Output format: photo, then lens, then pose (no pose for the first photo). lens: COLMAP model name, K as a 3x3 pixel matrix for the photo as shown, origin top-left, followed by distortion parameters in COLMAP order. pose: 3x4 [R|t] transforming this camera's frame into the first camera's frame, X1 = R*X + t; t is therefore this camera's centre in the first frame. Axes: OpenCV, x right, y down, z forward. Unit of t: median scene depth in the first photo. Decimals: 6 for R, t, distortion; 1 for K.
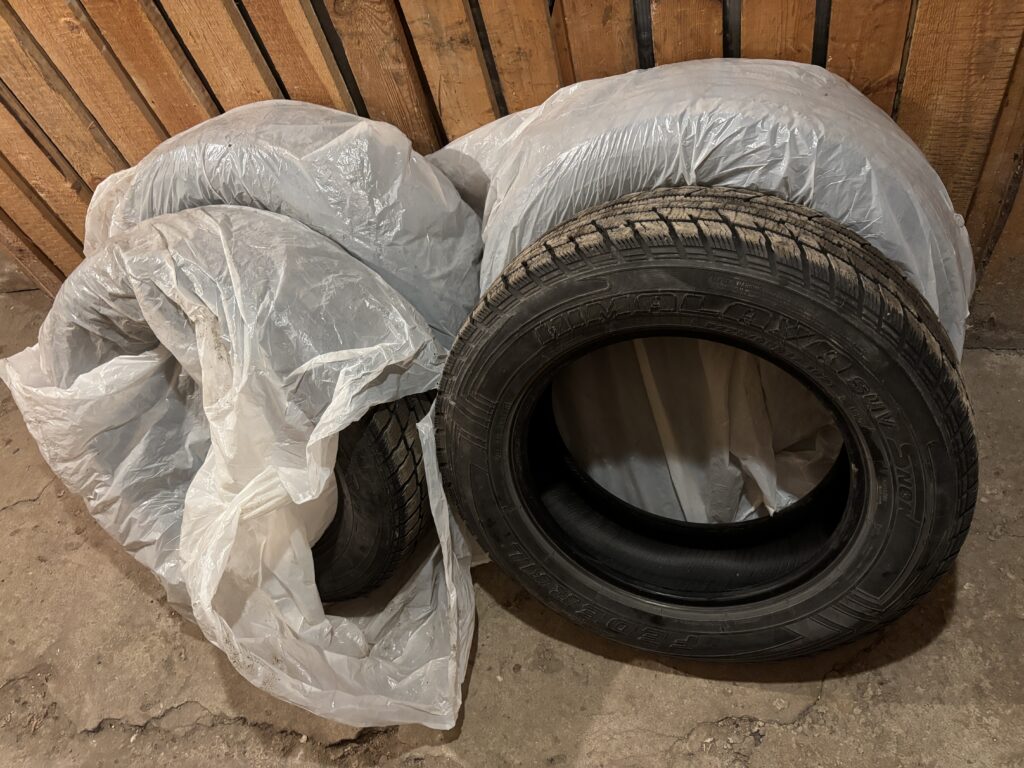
lens RADIAL K [[794.0, 0, 511.9], [0, 794.0, 377.1], [0, 0, 1]] dist [0.021453, -0.013243]
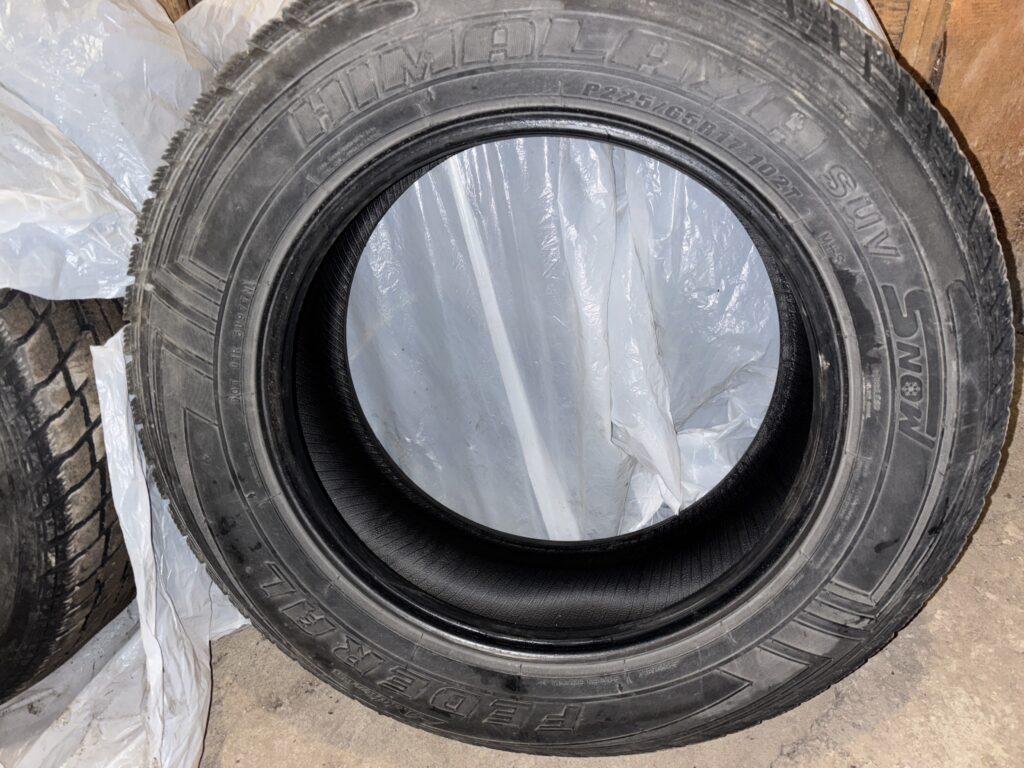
lens RADIAL K [[794.0, 0, 517.2], [0, 794.0, 390.4], [0, 0, 1]] dist [0.021453, -0.013243]
pose [[0.979408, 0.006775, 0.201778, 0.064348], [0.031544, 0.982027, -0.186083, 0.205537], [-0.199412, 0.188616, 0.961592, 0.391971]]
